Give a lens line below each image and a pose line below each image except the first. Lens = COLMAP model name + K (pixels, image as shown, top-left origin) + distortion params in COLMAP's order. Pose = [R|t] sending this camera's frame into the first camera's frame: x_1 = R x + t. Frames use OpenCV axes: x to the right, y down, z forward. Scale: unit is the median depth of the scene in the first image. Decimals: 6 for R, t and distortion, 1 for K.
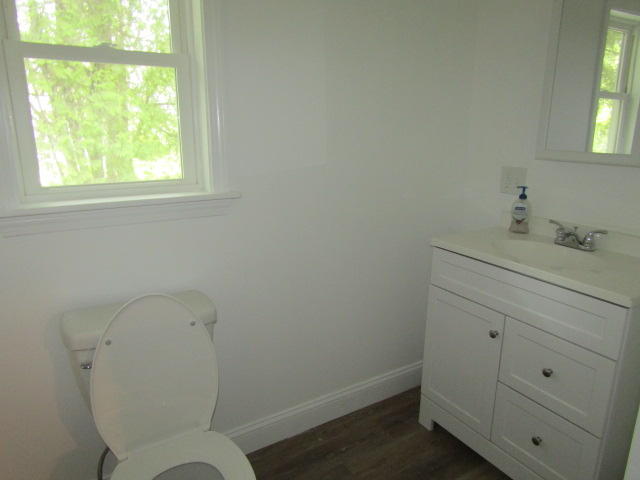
lens RADIAL K [[456.0, 0, 317.3], [0, 456.0, 241.4], [0, 0, 1]] dist [-0.013917, 0.020229]
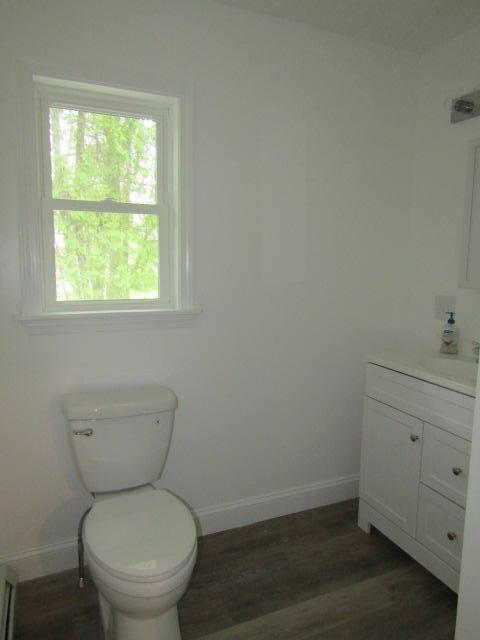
lens RADIAL K [[456.0, 0, 243.5], [0, 456.0, 318.1], [0, 0, 1]] dist [-0.013917, 0.020229]
pose [[0.990234, 0.023207, -0.137472, 0.093580], [-0.040110, 0.991782, -0.121492, 0.050580], [0.133523, 0.125820, 0.983026, -0.178445]]
